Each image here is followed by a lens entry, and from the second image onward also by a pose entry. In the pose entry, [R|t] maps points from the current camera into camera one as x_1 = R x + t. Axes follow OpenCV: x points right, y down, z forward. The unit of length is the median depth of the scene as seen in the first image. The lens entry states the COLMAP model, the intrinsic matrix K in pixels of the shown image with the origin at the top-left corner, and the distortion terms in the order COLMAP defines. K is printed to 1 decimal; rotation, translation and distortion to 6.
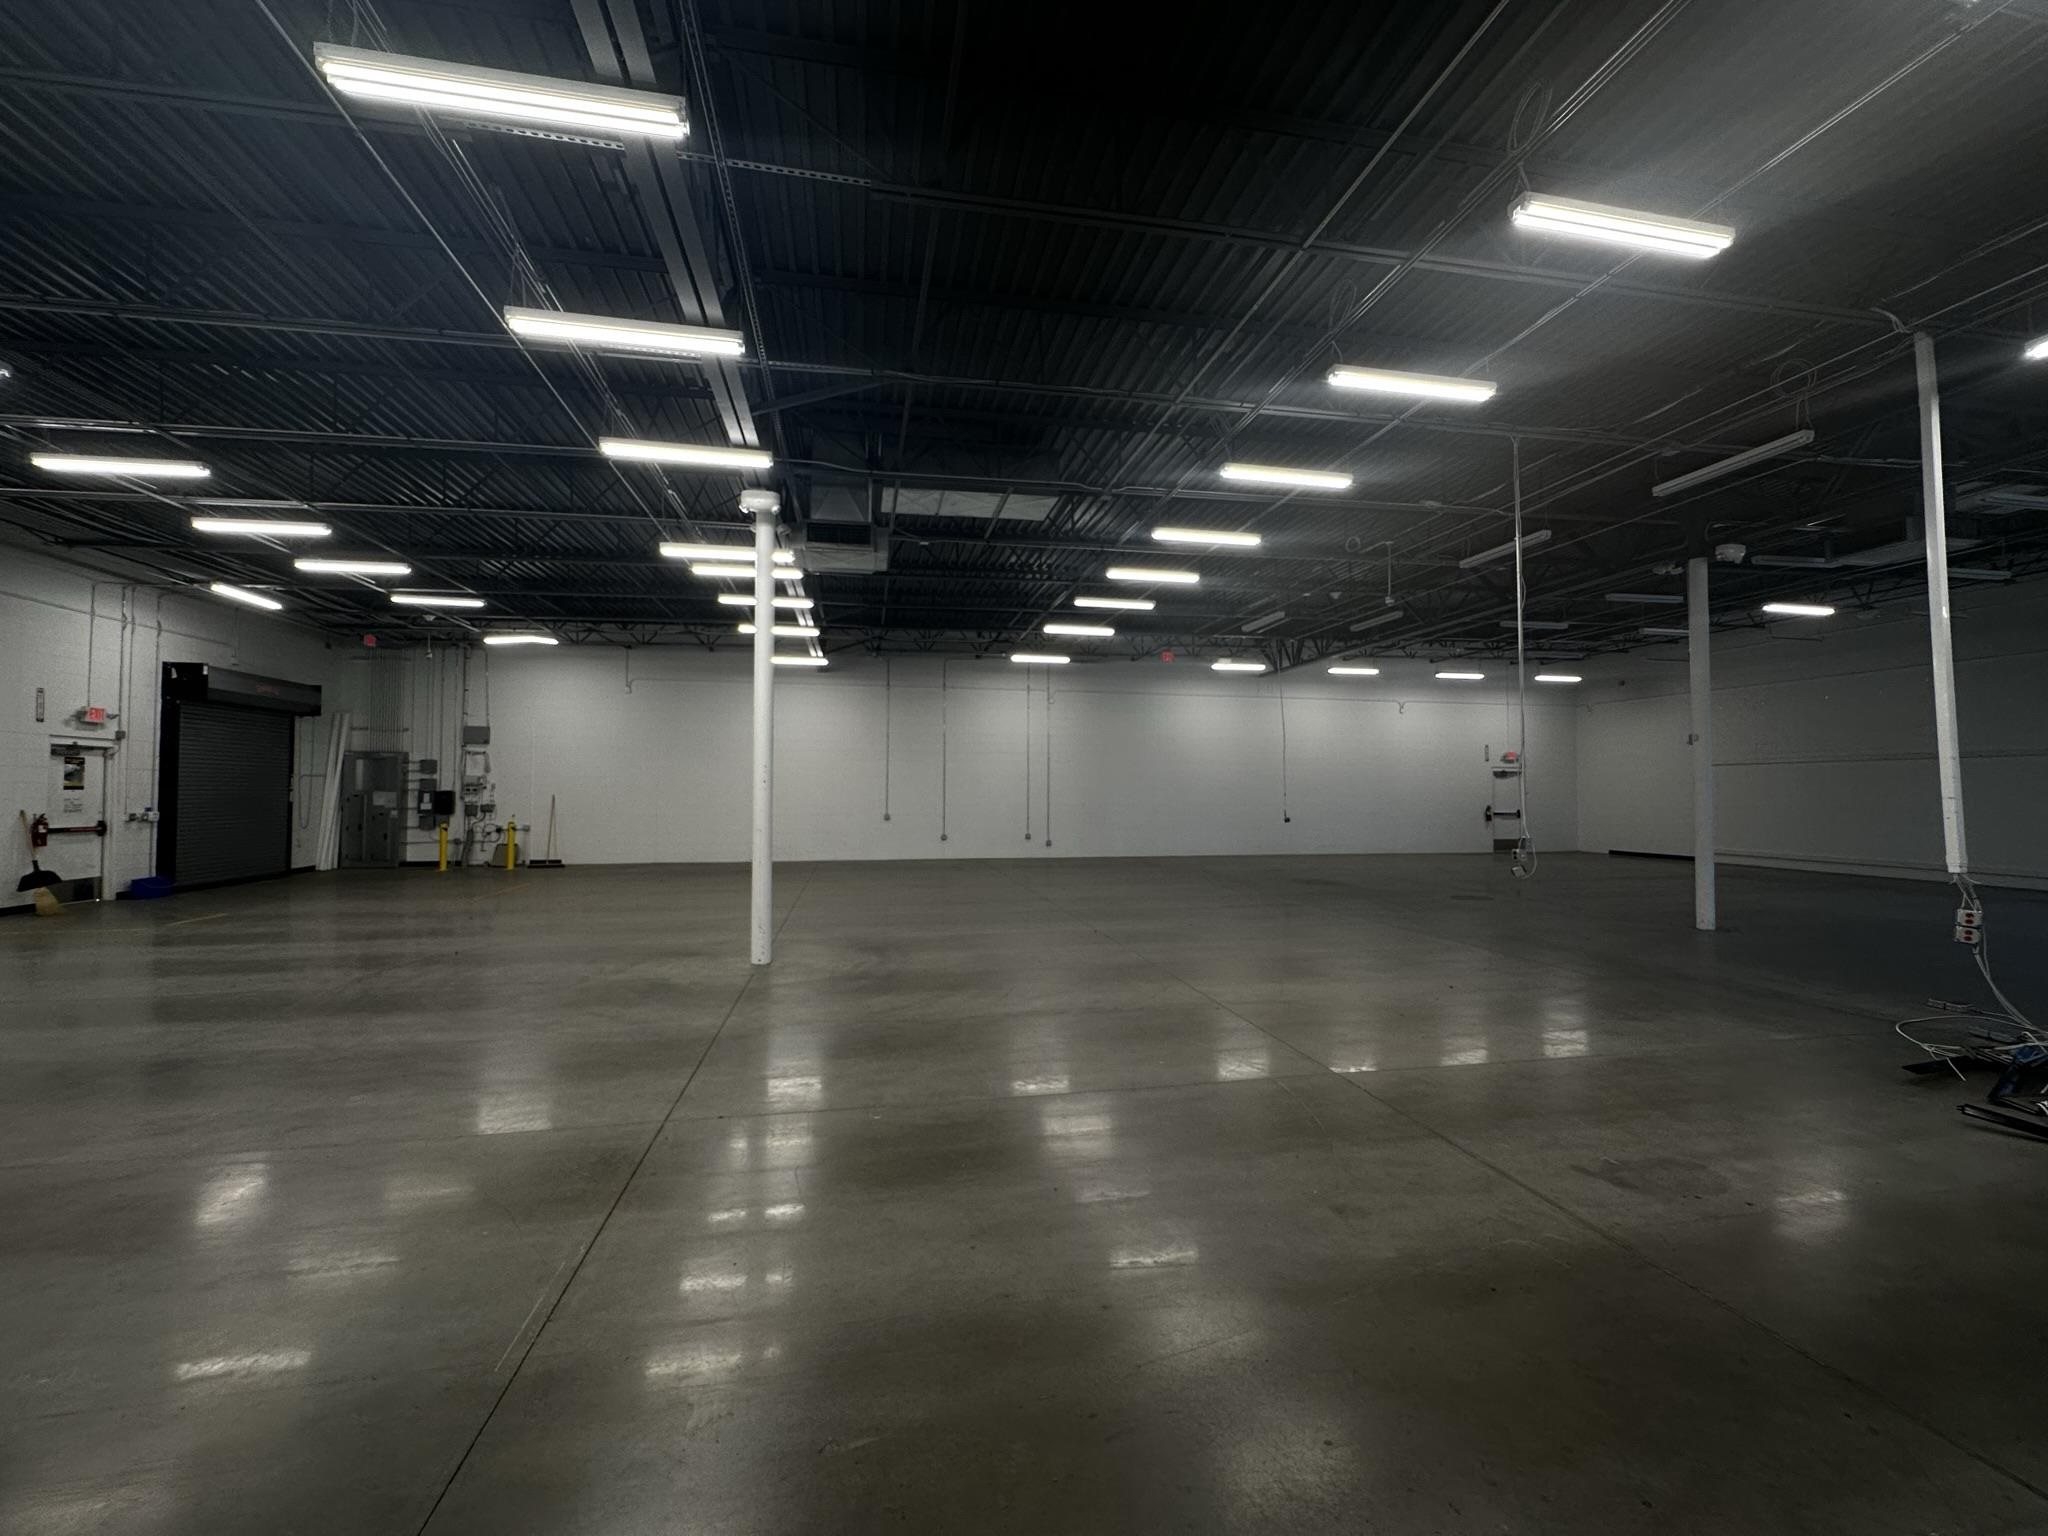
lens RADIAL K [[816.2, 0, 1034.0], [0, 816.2, 794.7], [0, 0, 1]] dist [0.004572, 0.000332]
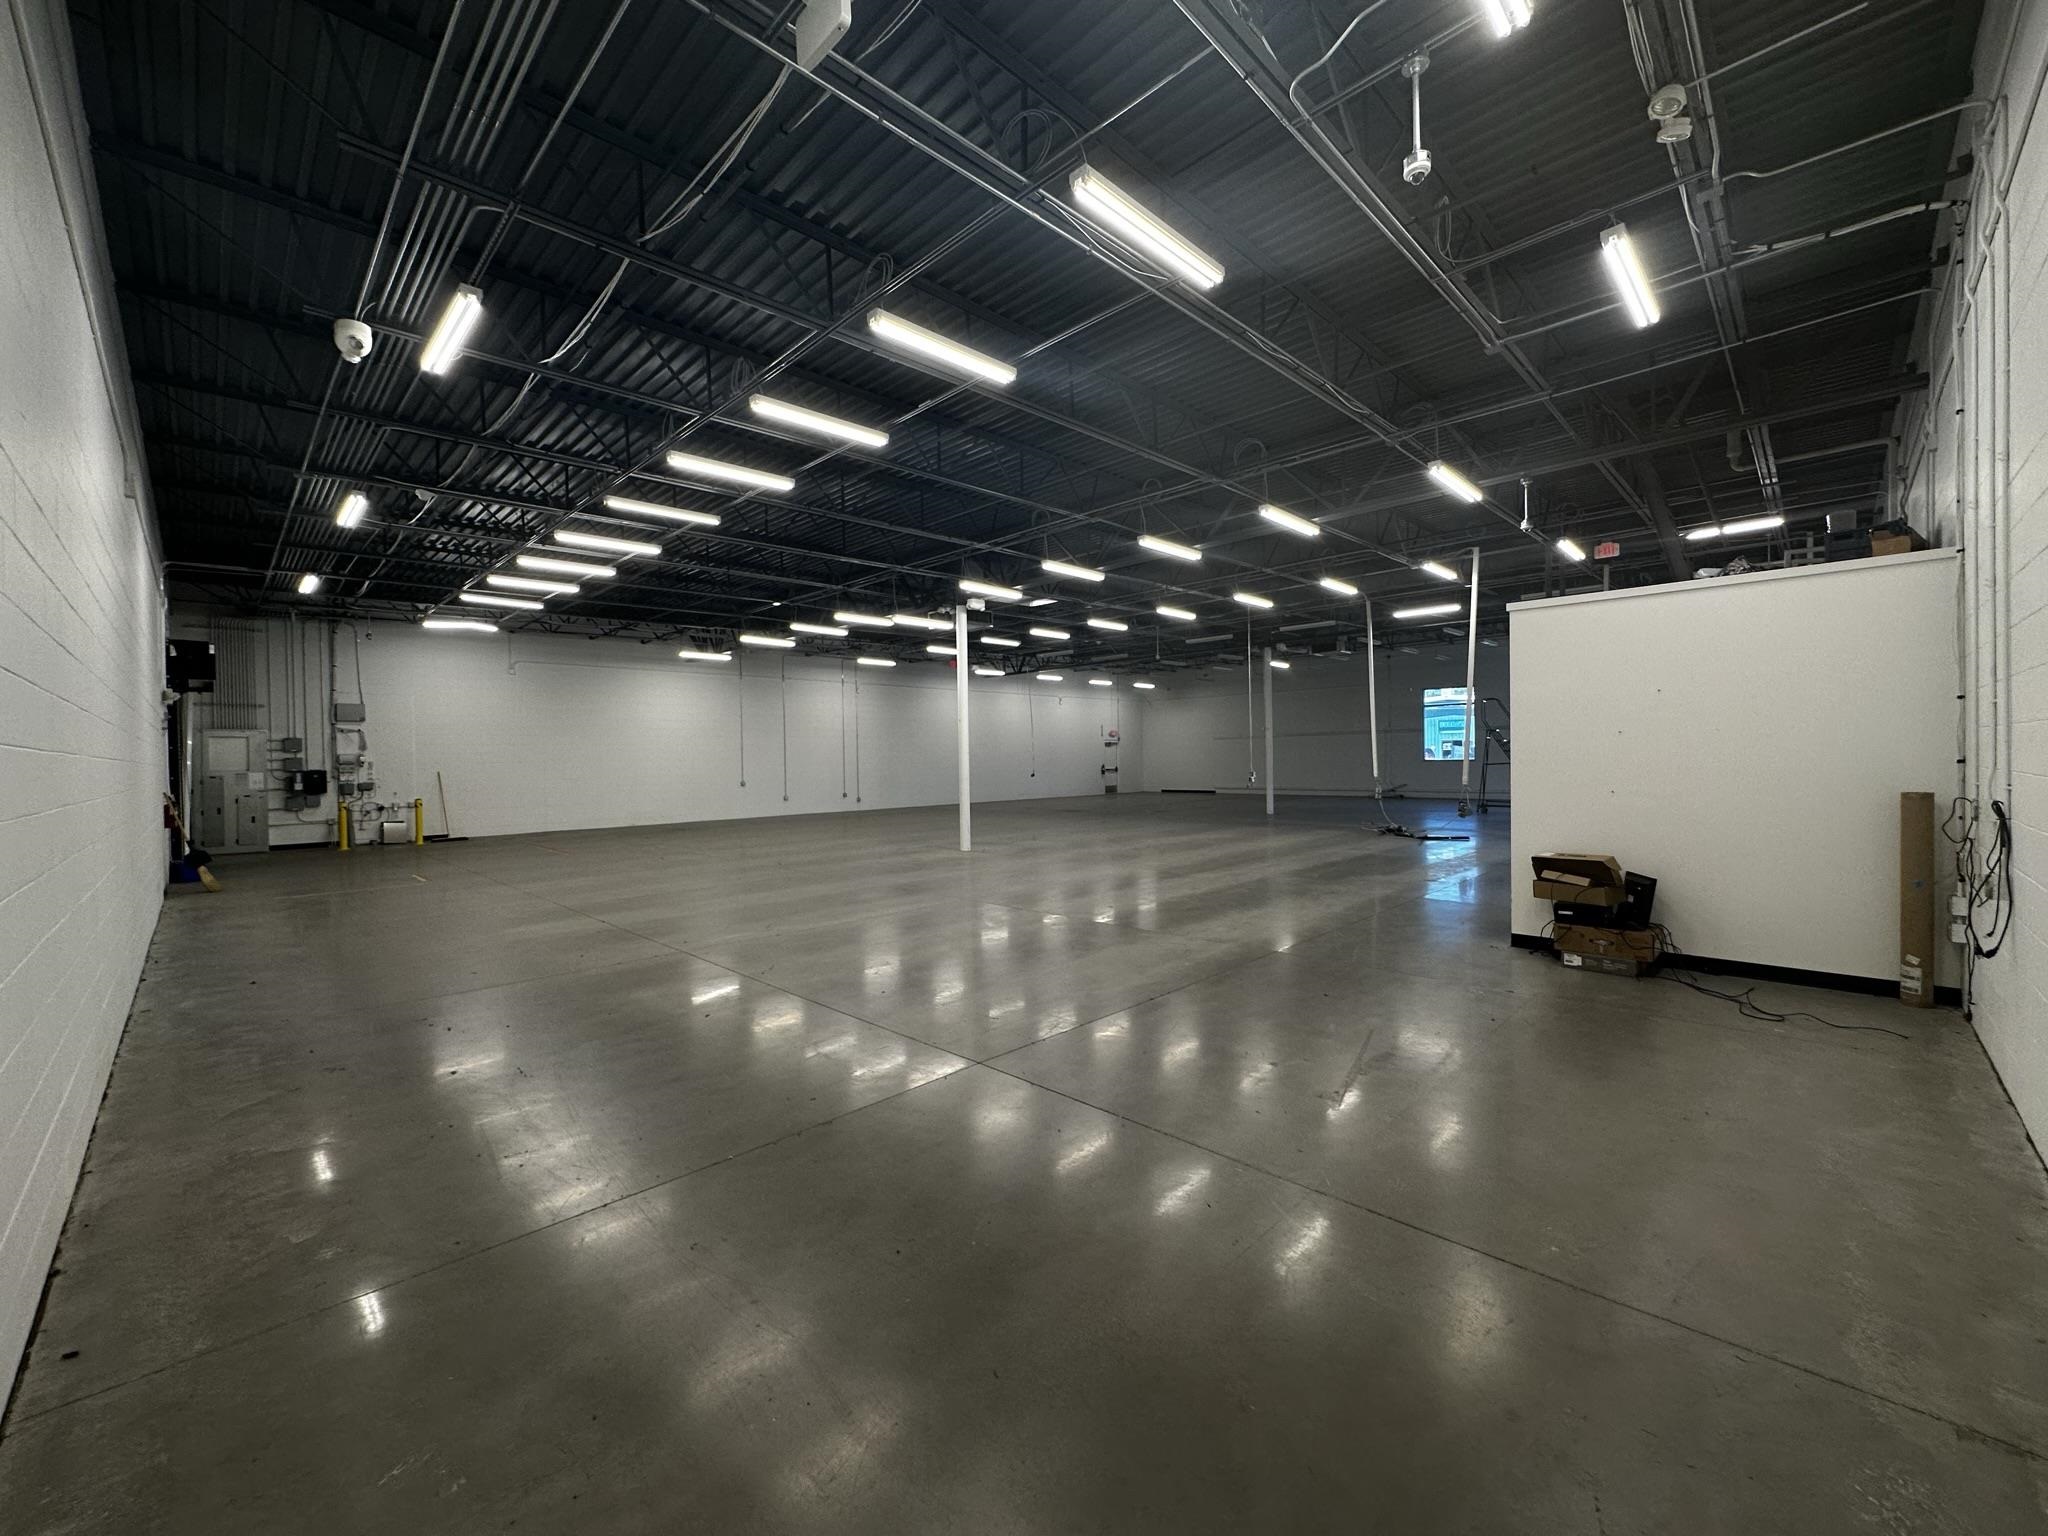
lens RADIAL K [[816.2, 0, 1020.6], [0, 816.2, 771.0], [0, 0, 1]] dist [0.004572, 0.000332]
pose [[0.832092, -0.025639, 0.554045, -0.561075], [0.020642, 0.999670, 0.015260, -0.001328], [-0.554254, -0.001262, 0.832347, -0.264396]]
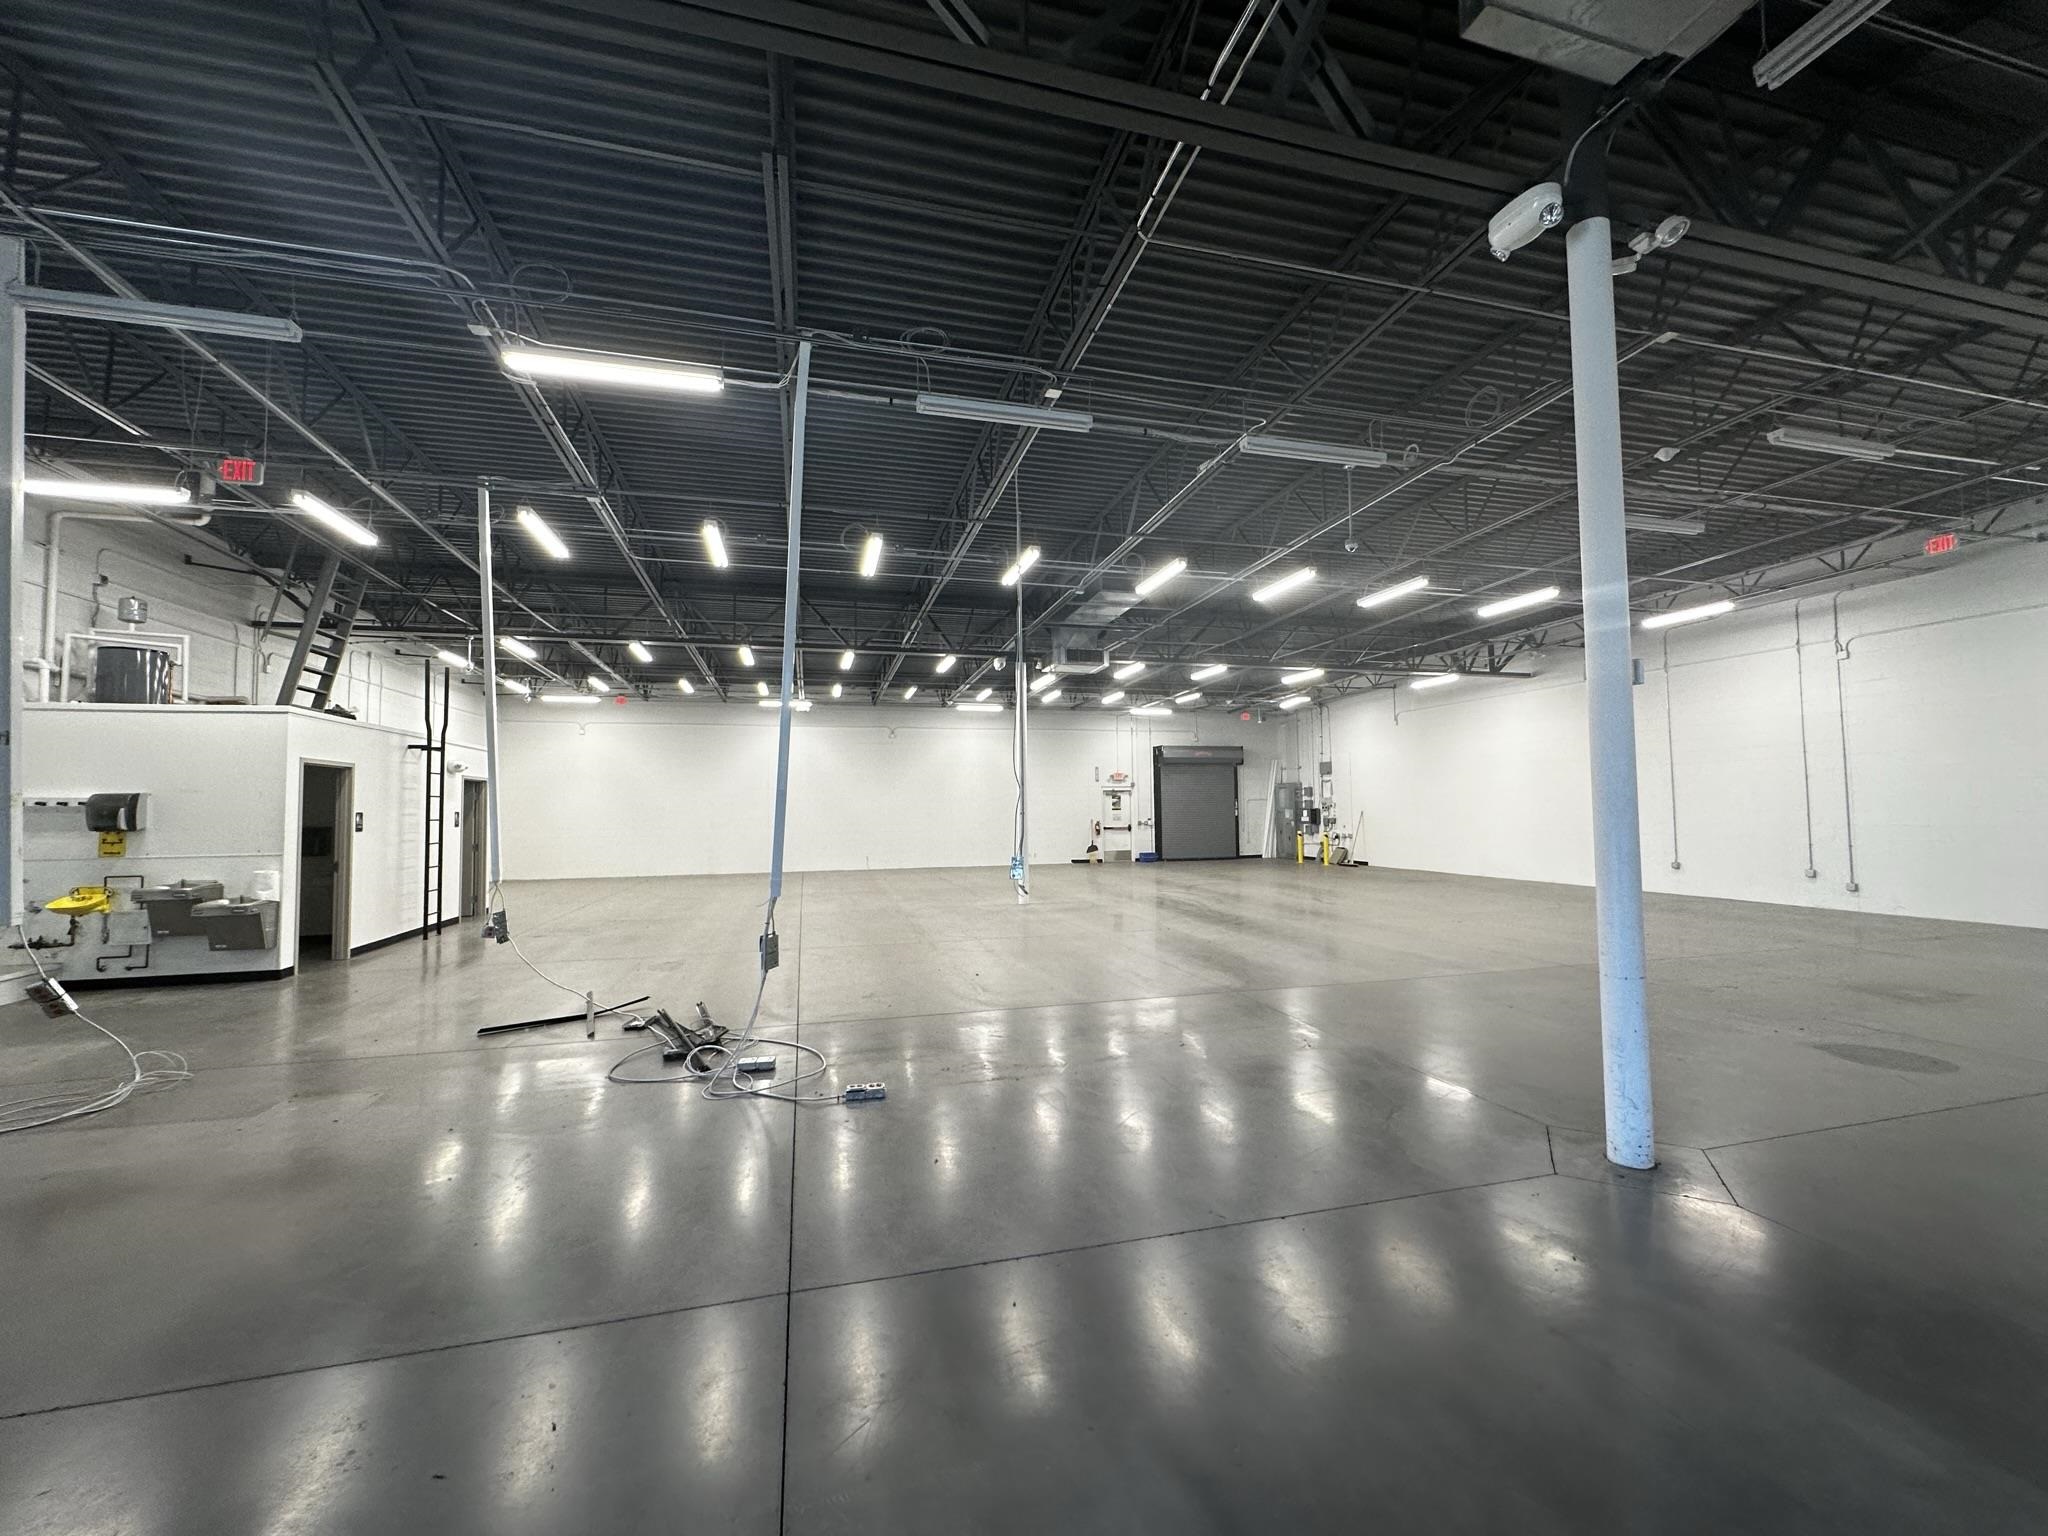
lens RADIAL K [[816.2, 0, 1020.2], [0, 816.2, 769.5], [0, 0, 1]] dist [0.004572, 0.000332]
pose [[0.062020, -0.052973, -0.996668, 0.680952], [0.007158, 0.998588, -0.052630, -0.000859], [0.998049, -0.003871, 0.062311, 0.391809]]
